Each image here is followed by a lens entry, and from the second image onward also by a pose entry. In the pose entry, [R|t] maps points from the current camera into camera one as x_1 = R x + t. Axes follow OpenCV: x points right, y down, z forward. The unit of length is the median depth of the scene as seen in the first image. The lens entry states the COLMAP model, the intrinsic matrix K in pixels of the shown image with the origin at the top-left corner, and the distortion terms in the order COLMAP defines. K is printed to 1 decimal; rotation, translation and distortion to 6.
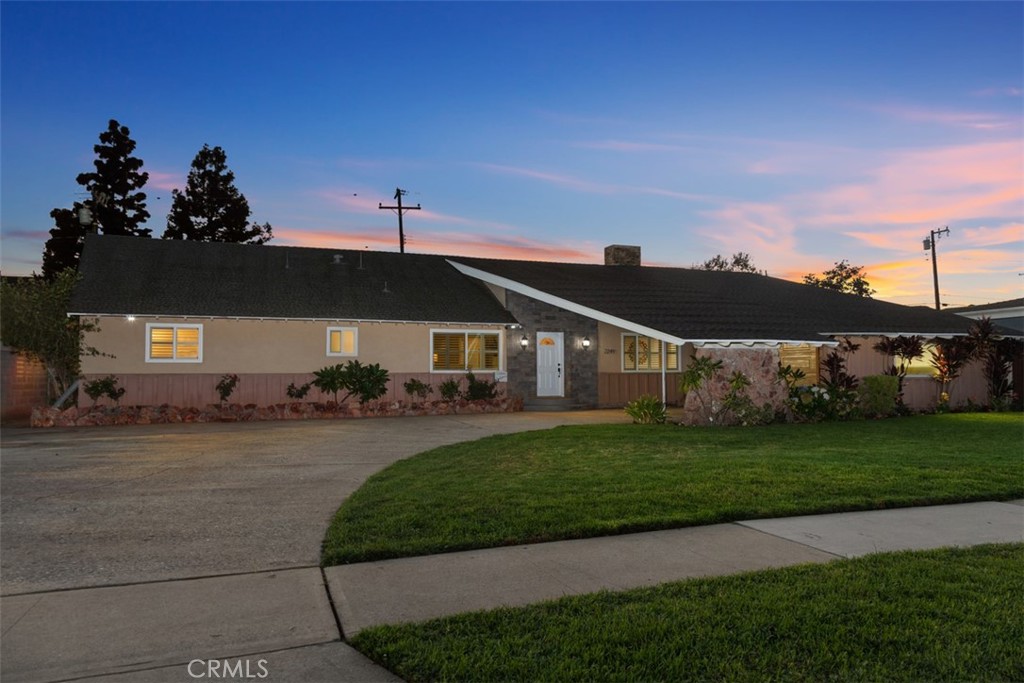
lens RADIAL K [[701.6, 0, 512.8], [0, 701.6, 363.2], [0, 0, 1]] dist [0.027743, -0.001823]
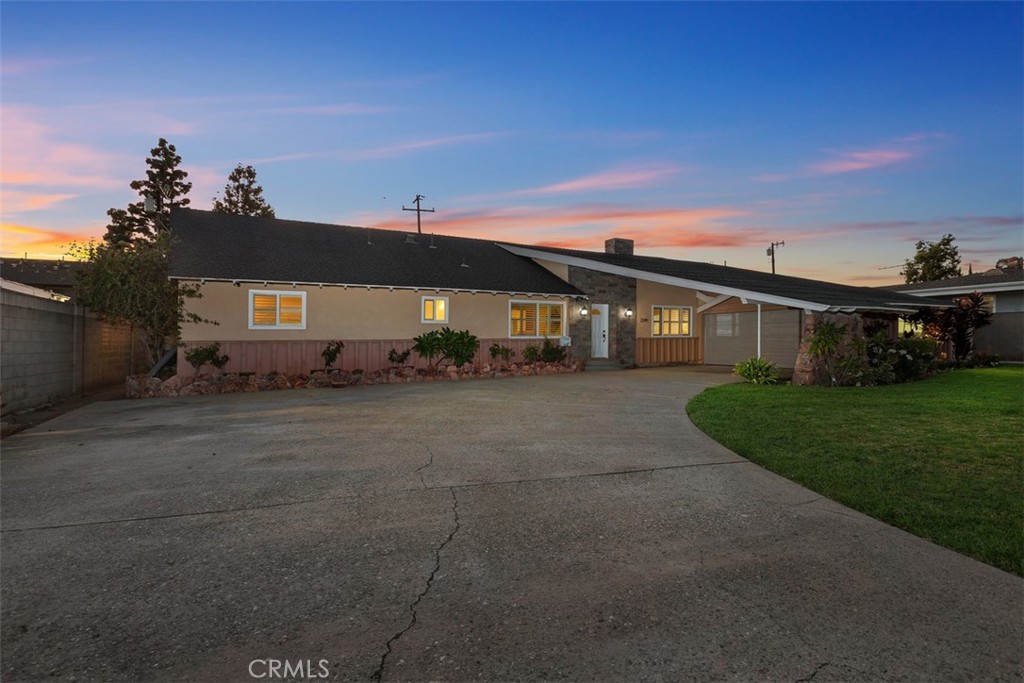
lens RADIAL K [[465.2, 0, 525.8], [0, 465.2, 342.1], [0, 0, 1]] dist [0.000472, 0.000026]
pose [[0.986715, -0.006547, 0.162330, -0.206756], [0.003243, 0.999782, 0.020615, 0.003985], [-0.162429, -0.019815, 0.986521, 0.248673]]
